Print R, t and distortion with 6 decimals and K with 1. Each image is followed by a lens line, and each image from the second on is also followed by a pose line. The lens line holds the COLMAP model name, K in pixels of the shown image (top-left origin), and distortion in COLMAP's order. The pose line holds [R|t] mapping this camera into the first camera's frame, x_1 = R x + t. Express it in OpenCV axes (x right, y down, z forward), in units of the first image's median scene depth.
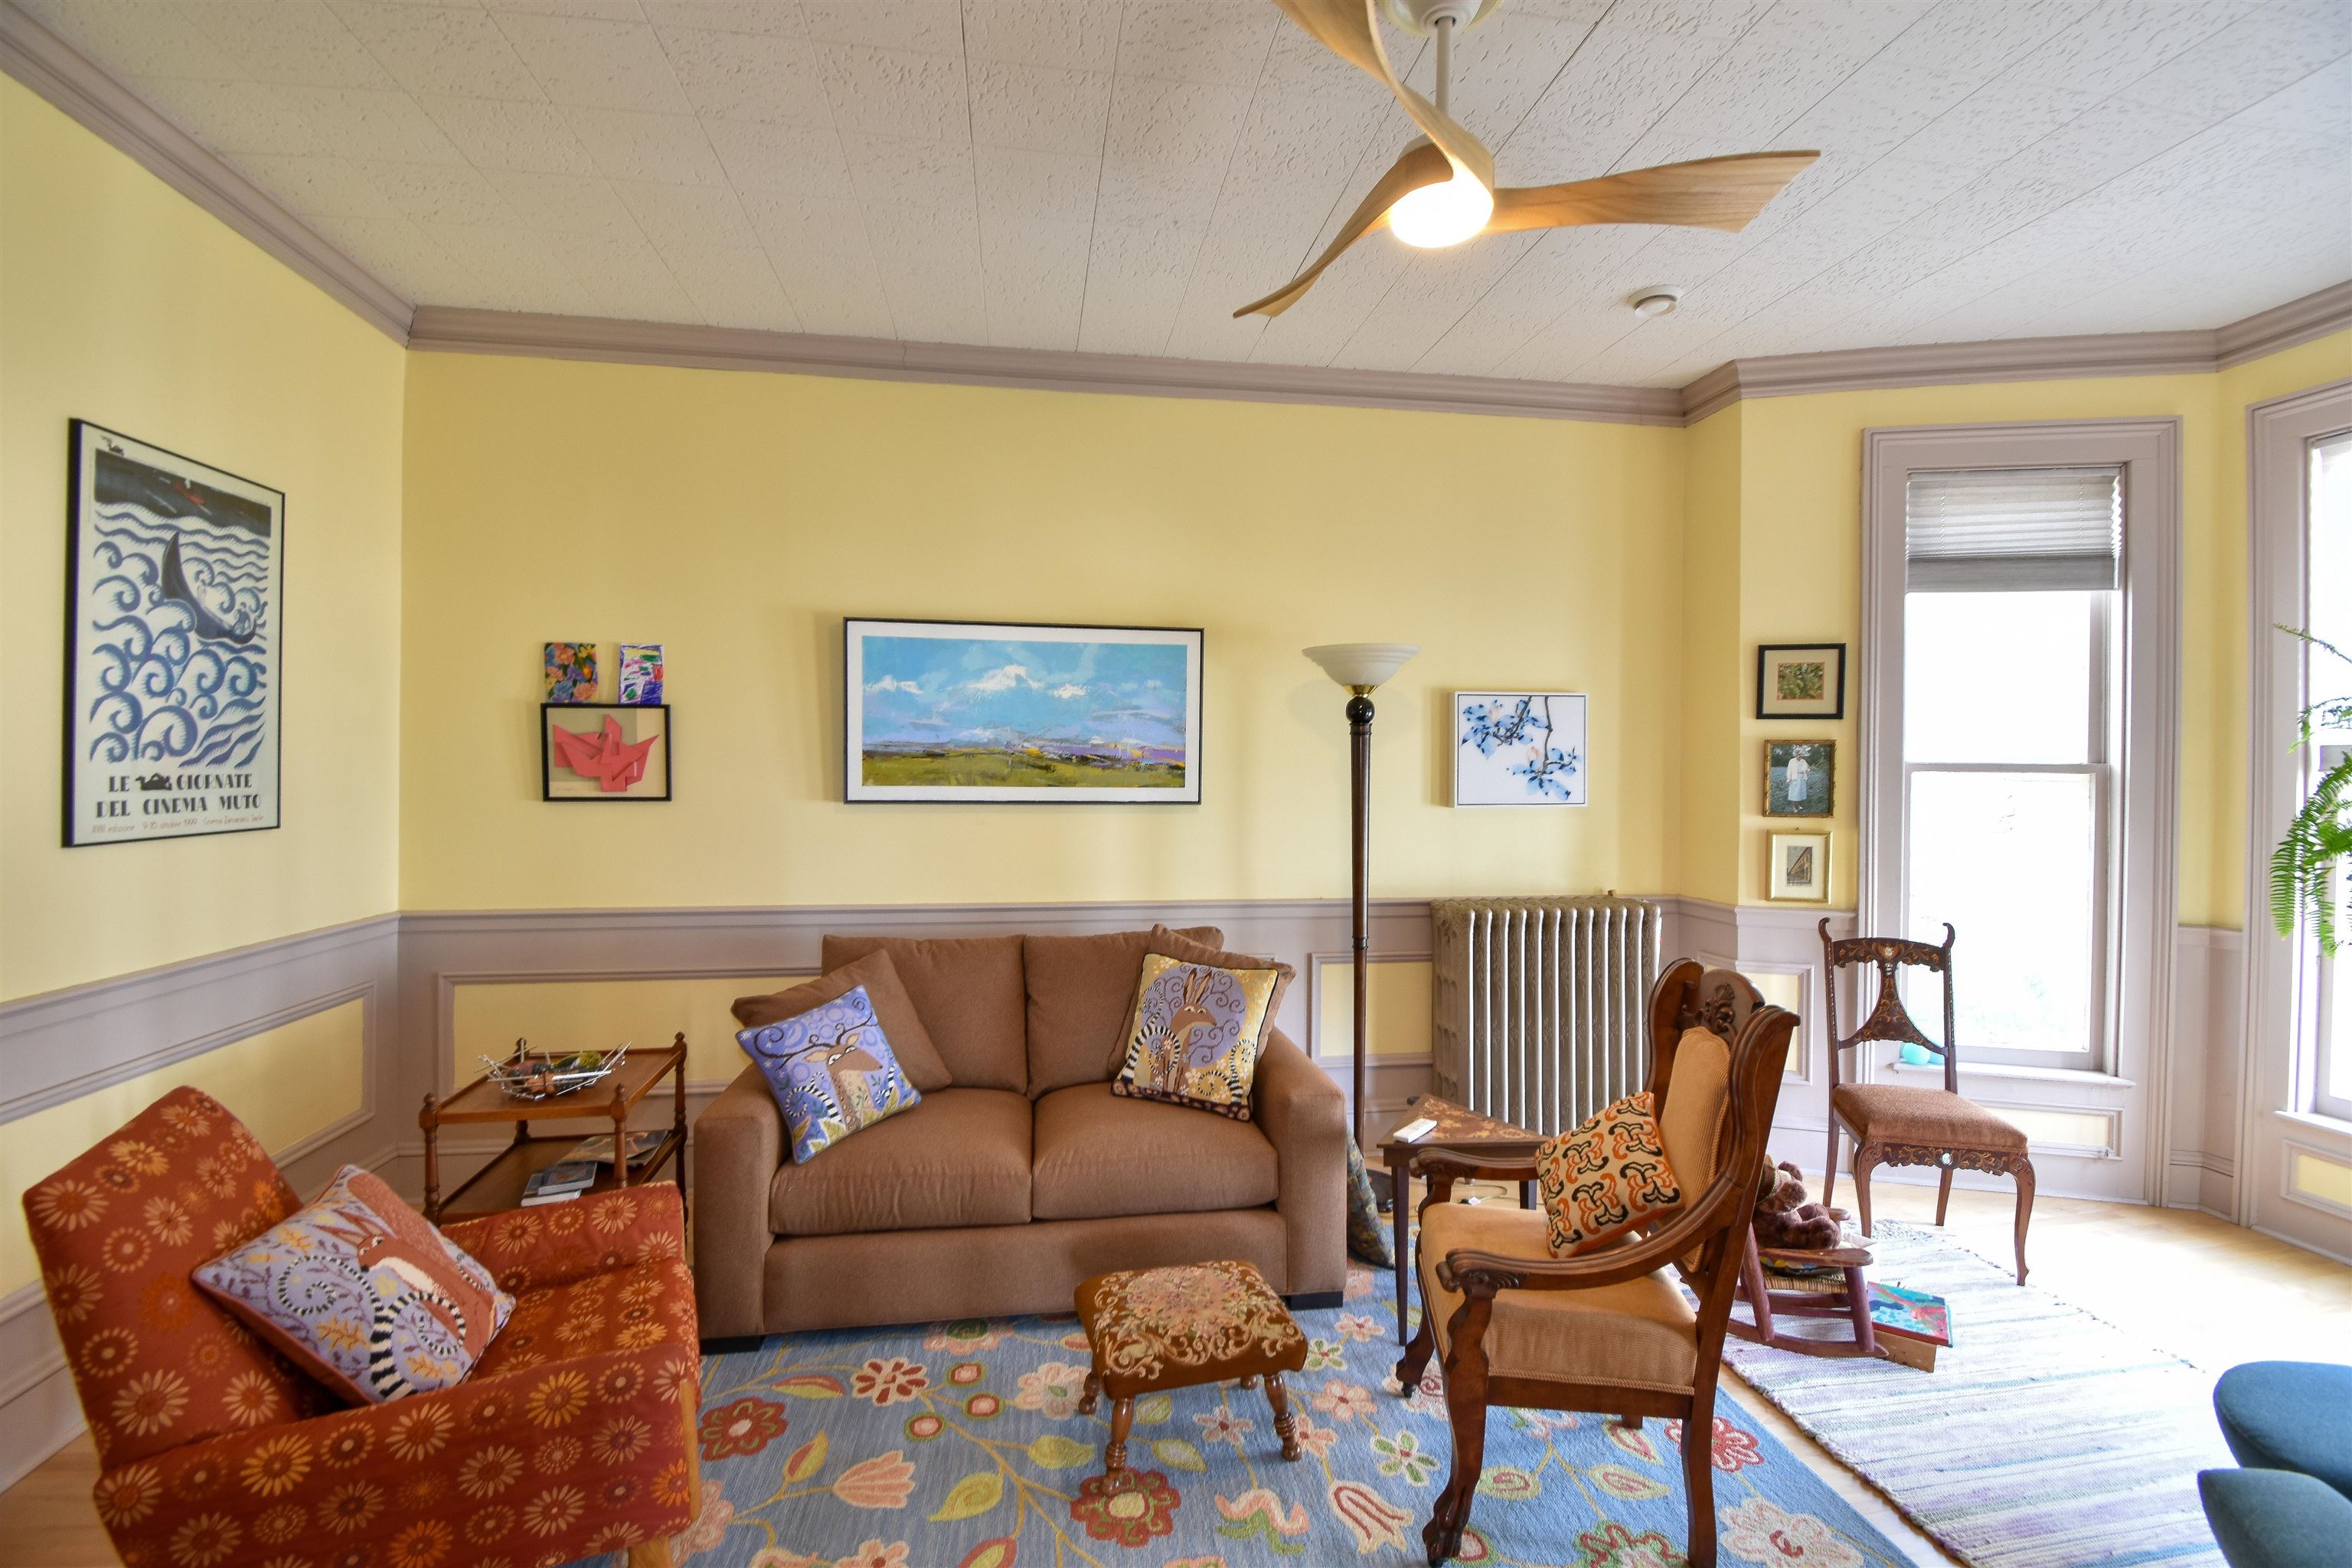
lens RADIAL K [[1041.3, 0, 1186.5], [0, 1041.3, 780.5], [0, 0, 1]] dist [0.001314, -0.009354]
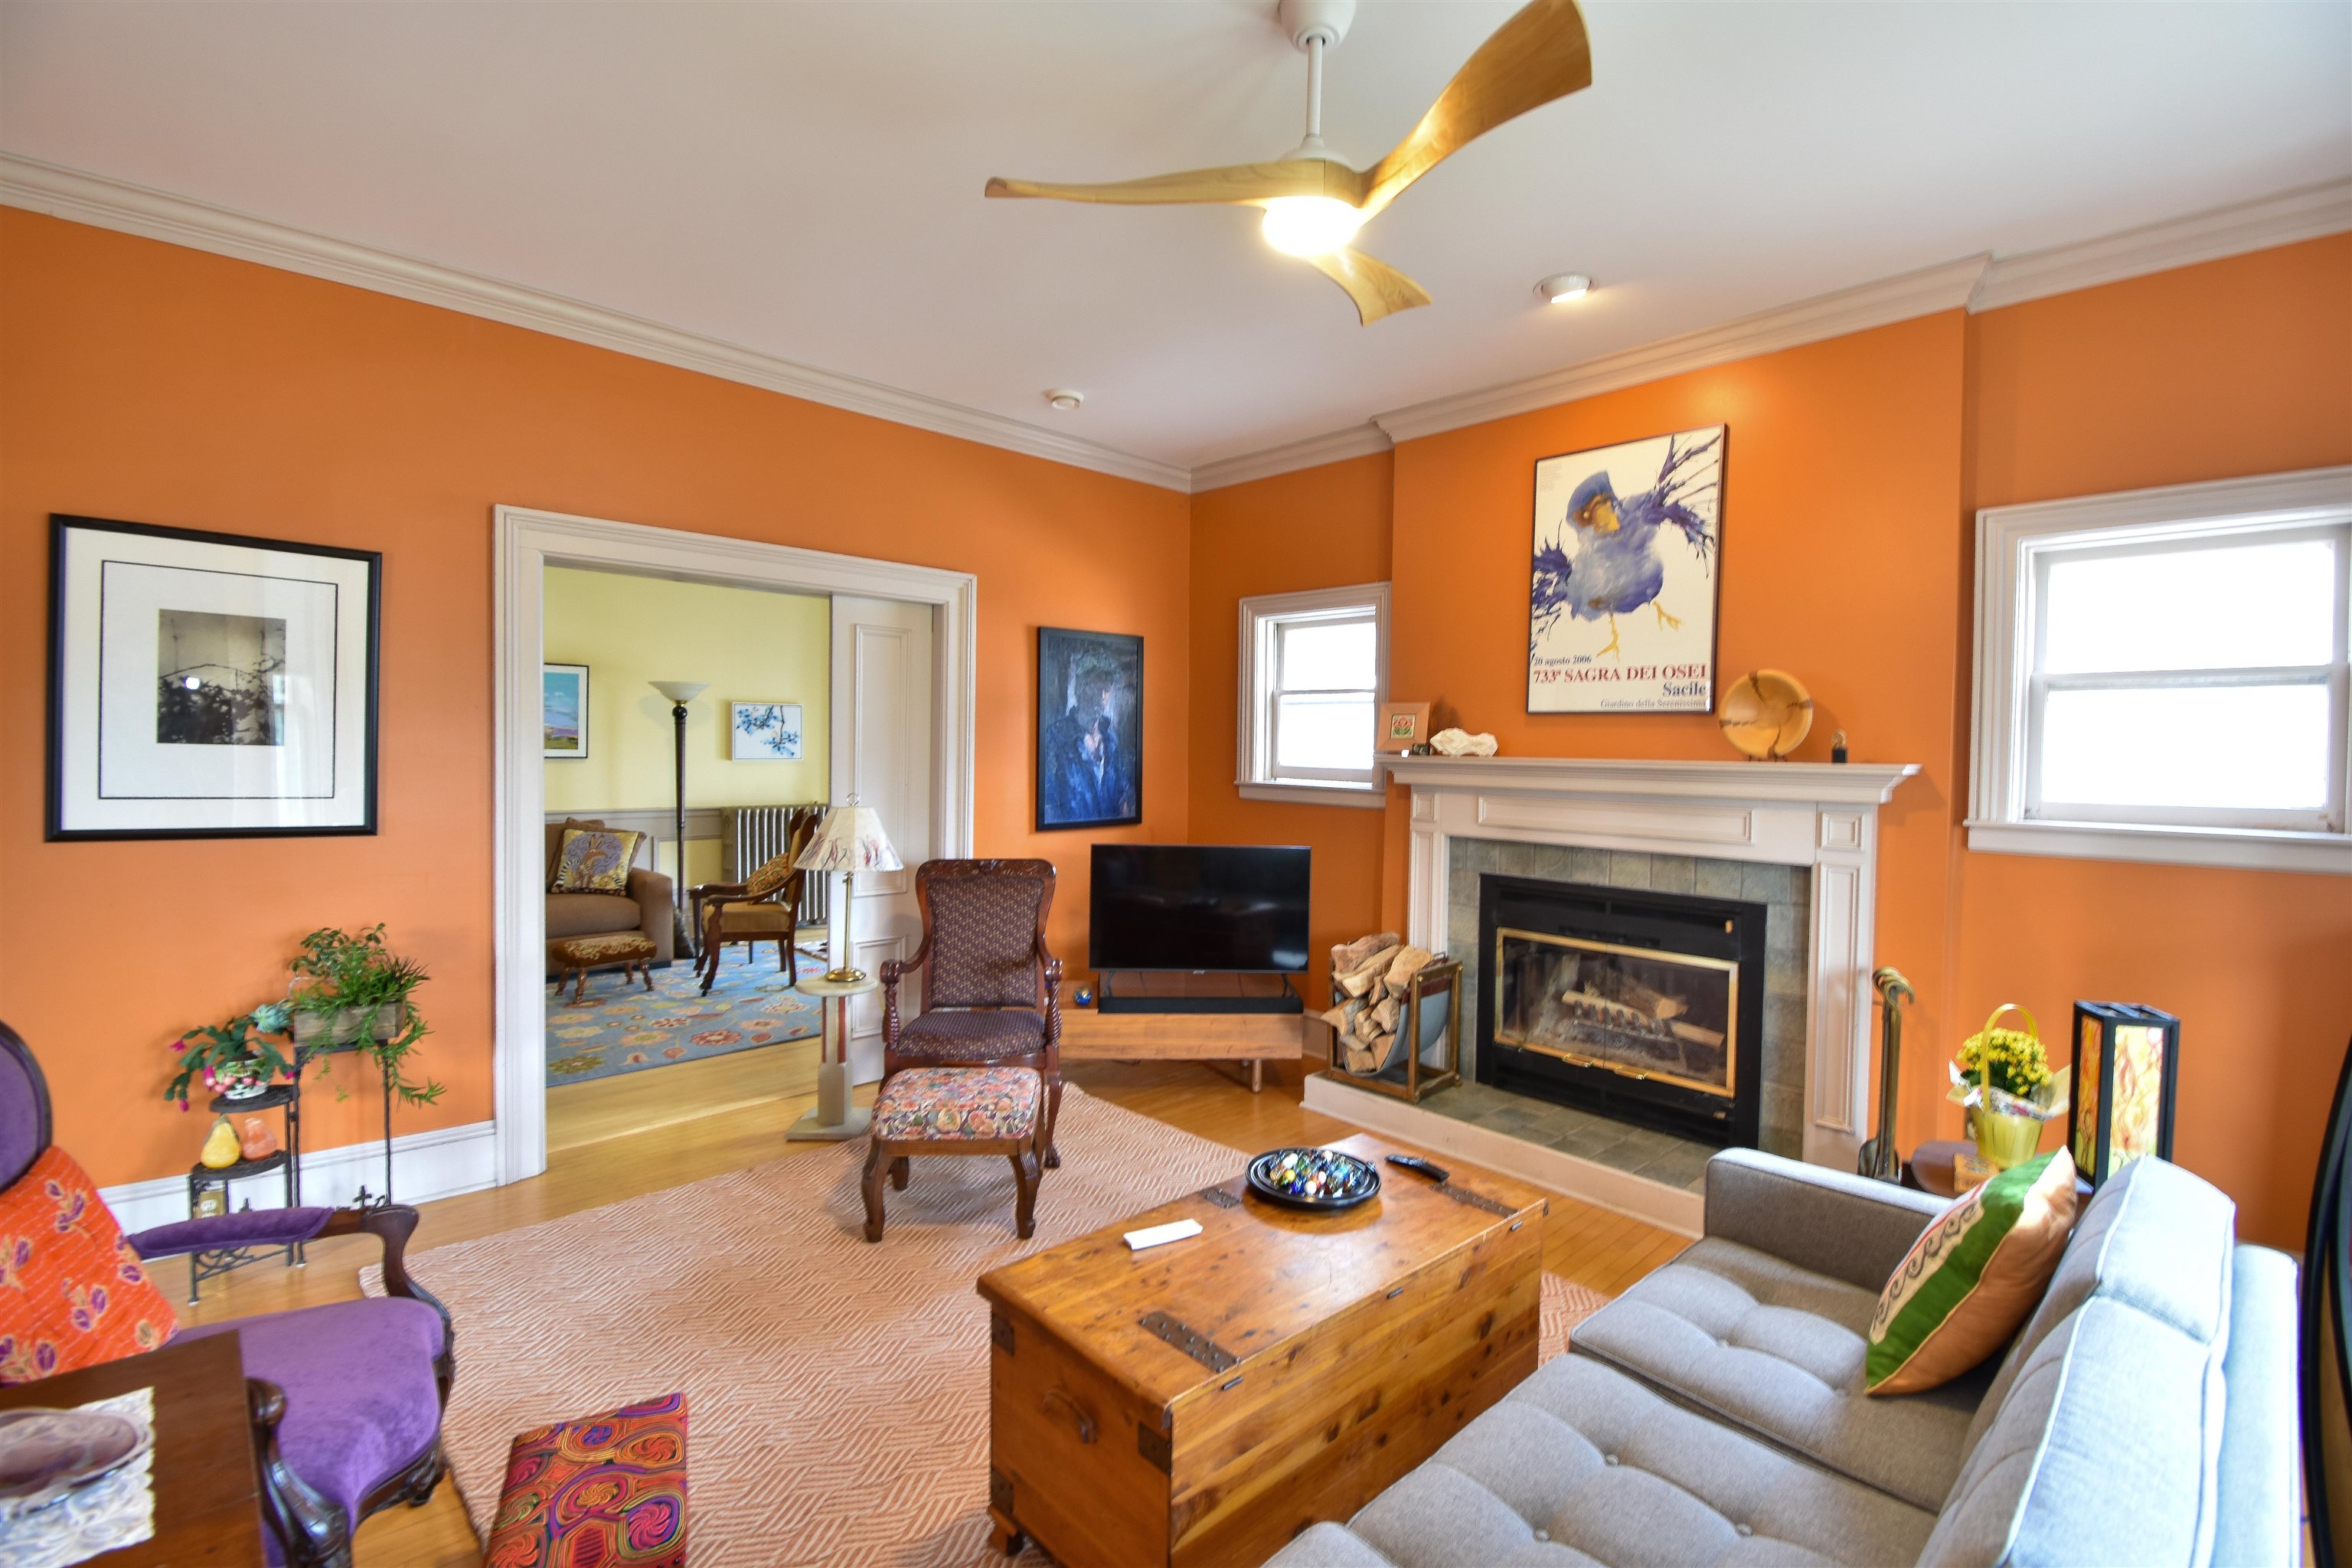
lens RADIAL K [[1041.3, 0, 1189.6], [0, 1041.3, 774.6], [0, 0, 1]] dist [0.001314, -0.009354]
pose [[0.819083, -0.007409, 0.573628, -0.189193], [-0.005578, 0.999766, 0.020878, 0.007107], [-0.573648, -0.020301, 0.818850, -1.265809]]
